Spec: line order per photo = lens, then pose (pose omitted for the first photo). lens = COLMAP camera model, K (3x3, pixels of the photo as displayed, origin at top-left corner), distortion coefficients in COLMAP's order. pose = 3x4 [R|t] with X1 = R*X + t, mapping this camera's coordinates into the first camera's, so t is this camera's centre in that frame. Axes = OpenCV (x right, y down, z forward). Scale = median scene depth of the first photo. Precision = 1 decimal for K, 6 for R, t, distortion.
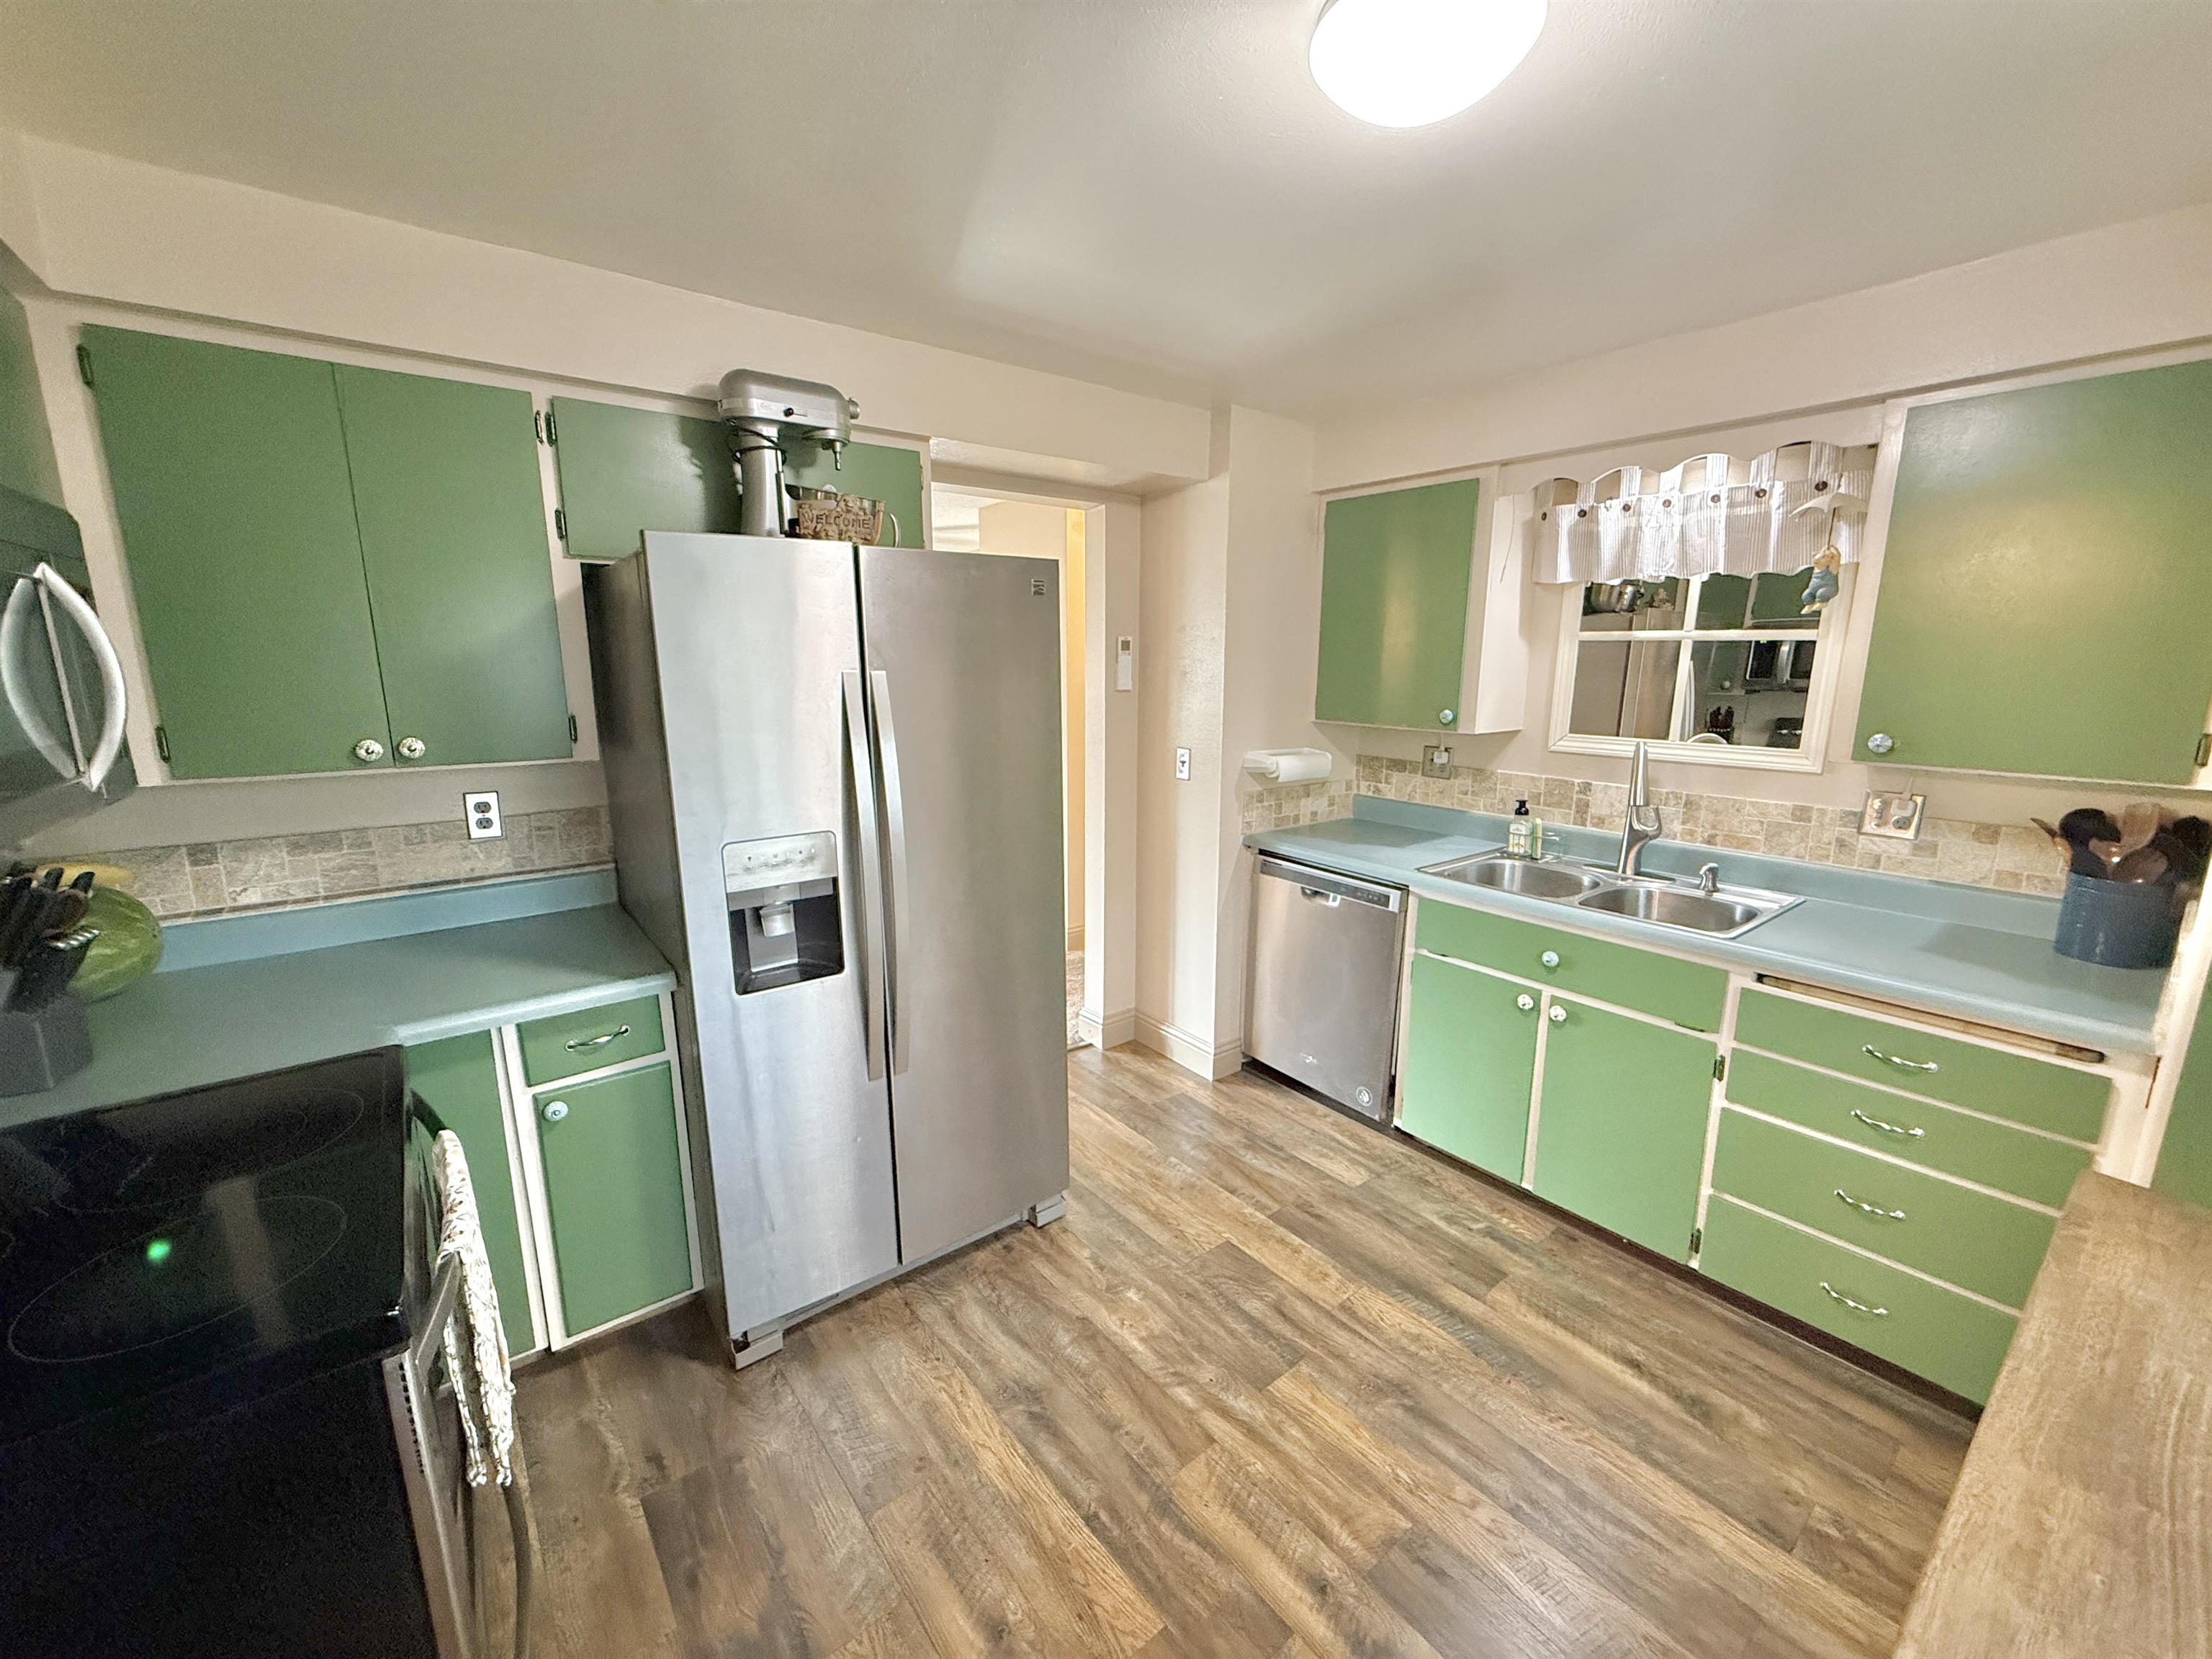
lens RADIAL K [[884.0, 0, 1100.7], [0, 884.0, 831.7], [0, 0, 1]] dist [0.002246, -0.000091]
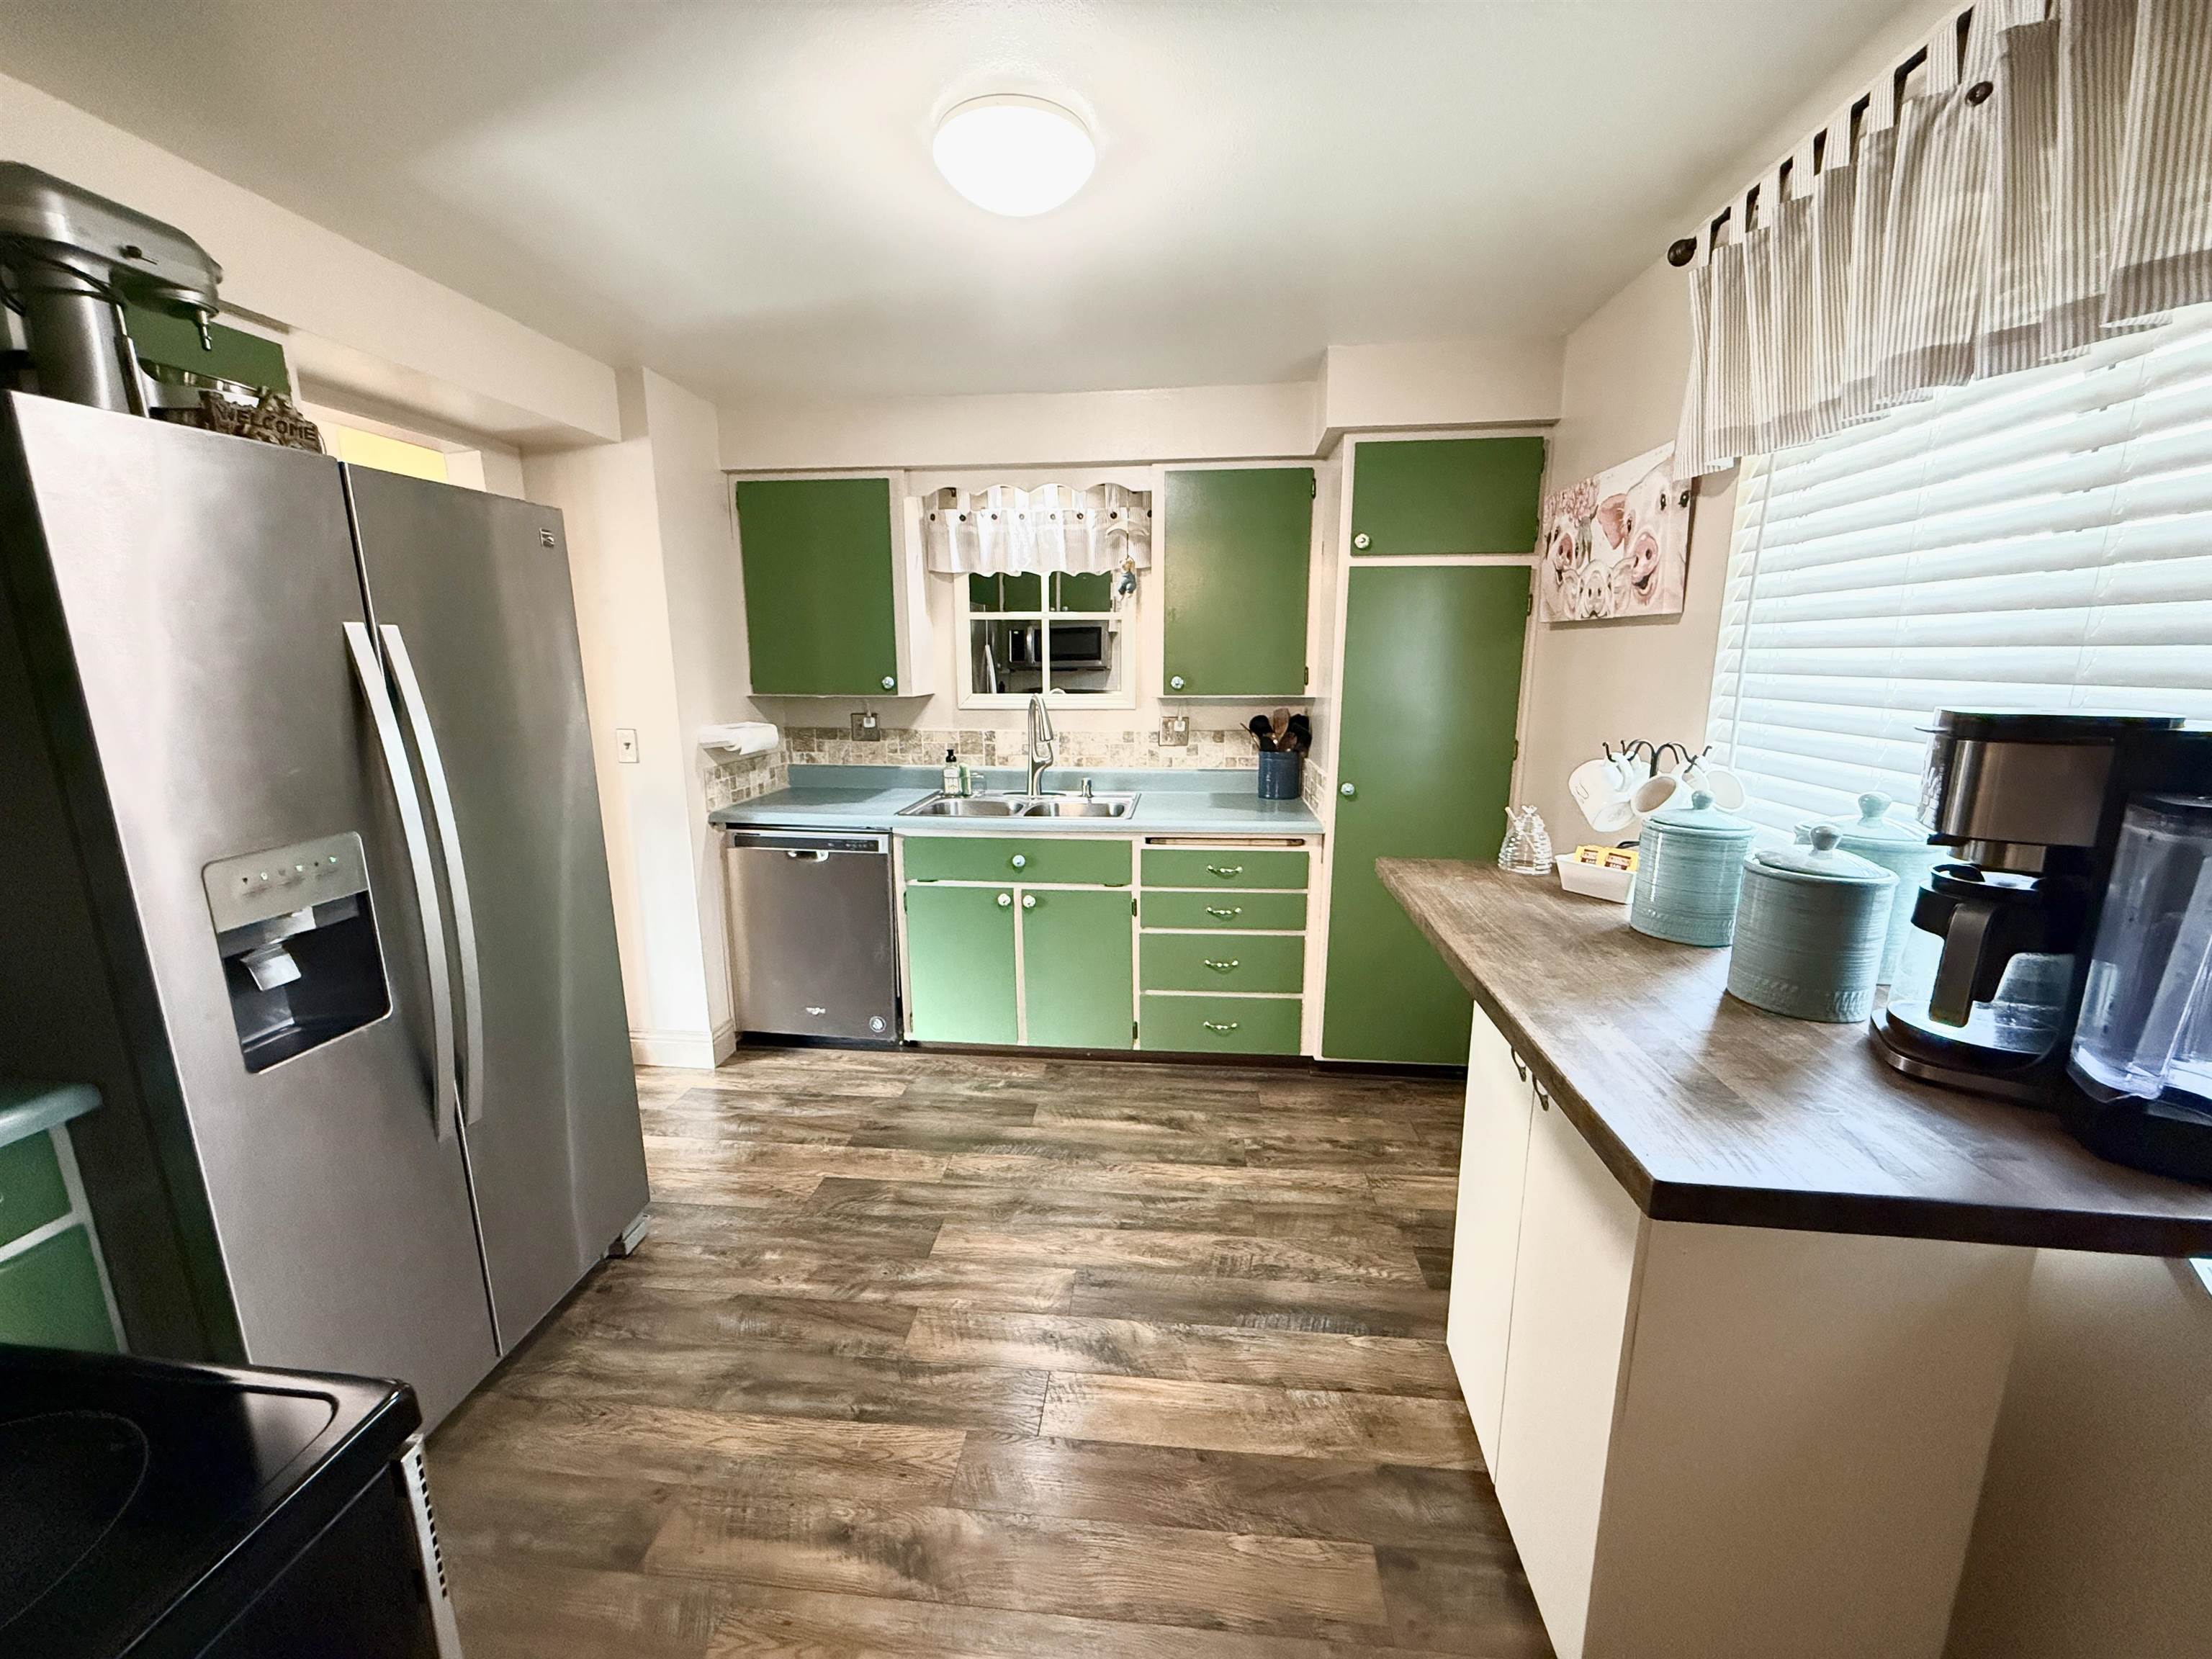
lens RADIAL K [[884.0, 0, 1104.1], [0, 884.0, 831.0], [0, 0, 1]] dist [0.002246, -0.000091]
pose [[0.689587, -0.148650, 0.708783, -0.380965], [0.148060, 0.986973, 0.062944, 0.044139], [-0.708906, 0.061537, 0.702613, -0.004856]]
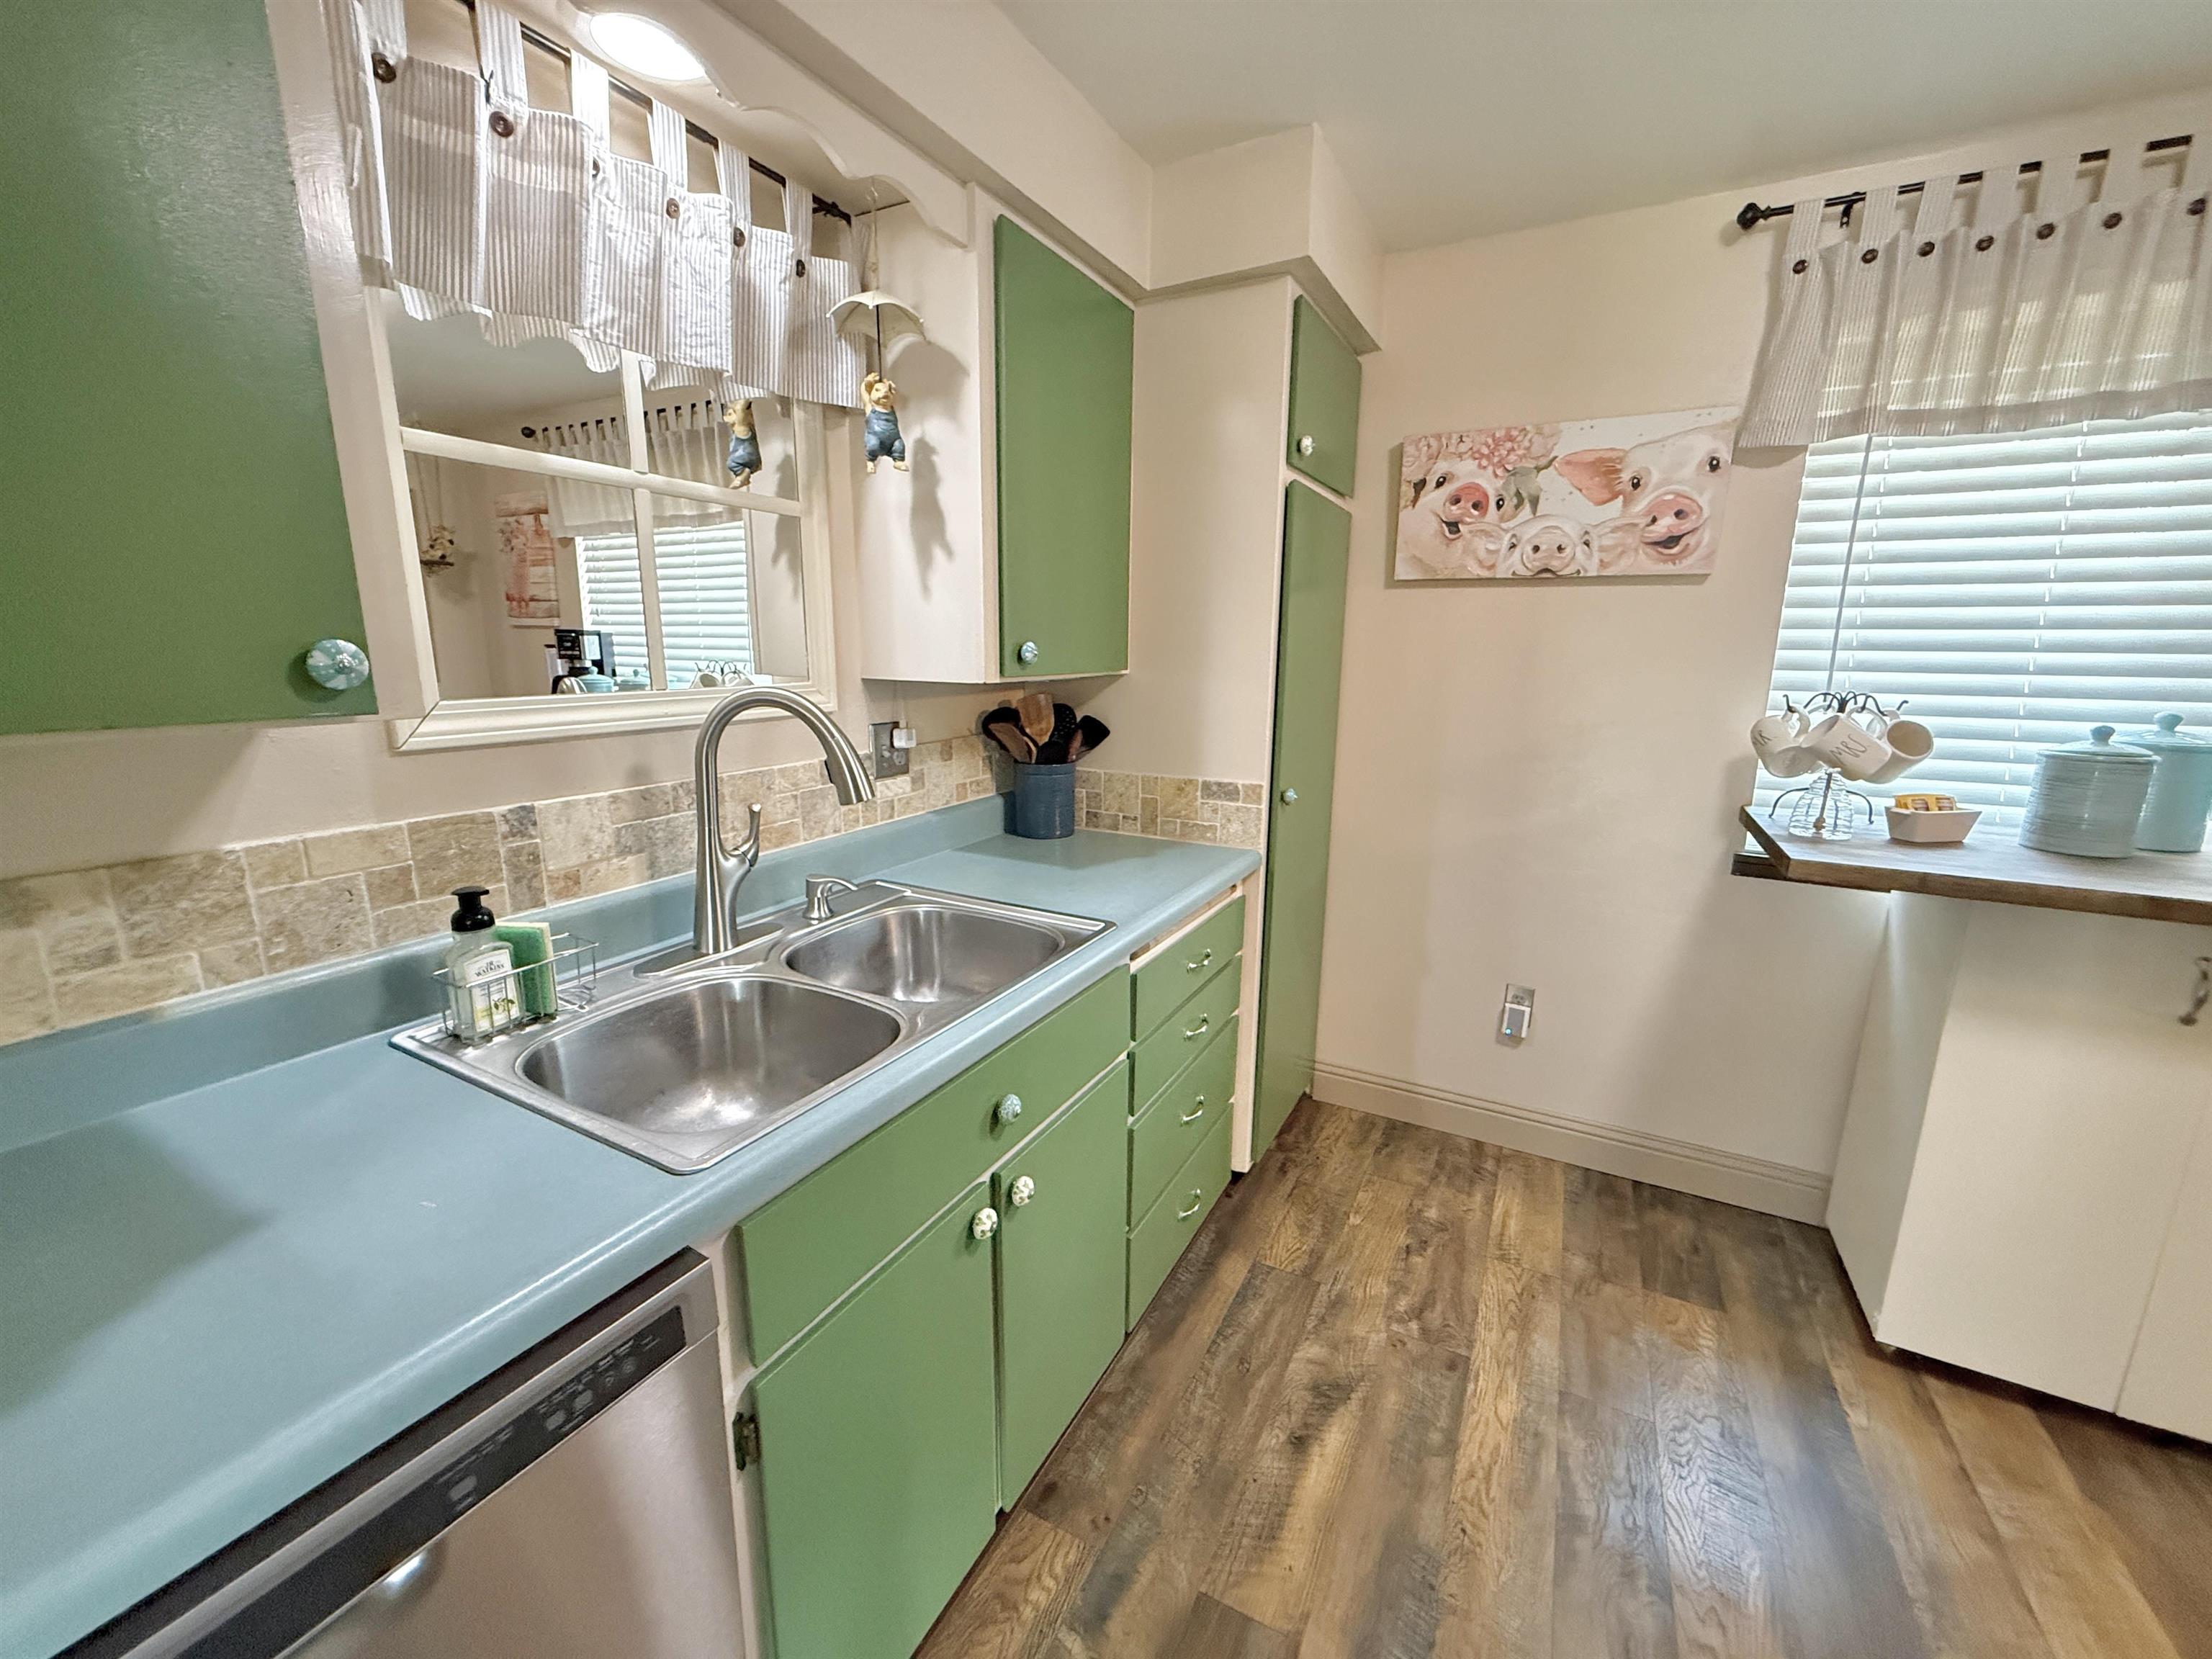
lens RADIAL K [[884.0, 0, 1107.1], [0, 884.0, 827.1], [0, 0, 1]] dist [0.002246, -0.000091]
pose [[-0.402045, -0.198269, 0.893896, 0.073978], [0.169920, 0.943159, 0.285620, -0.174392], [-0.899715, 0.266723, -0.345503, 1.292664]]
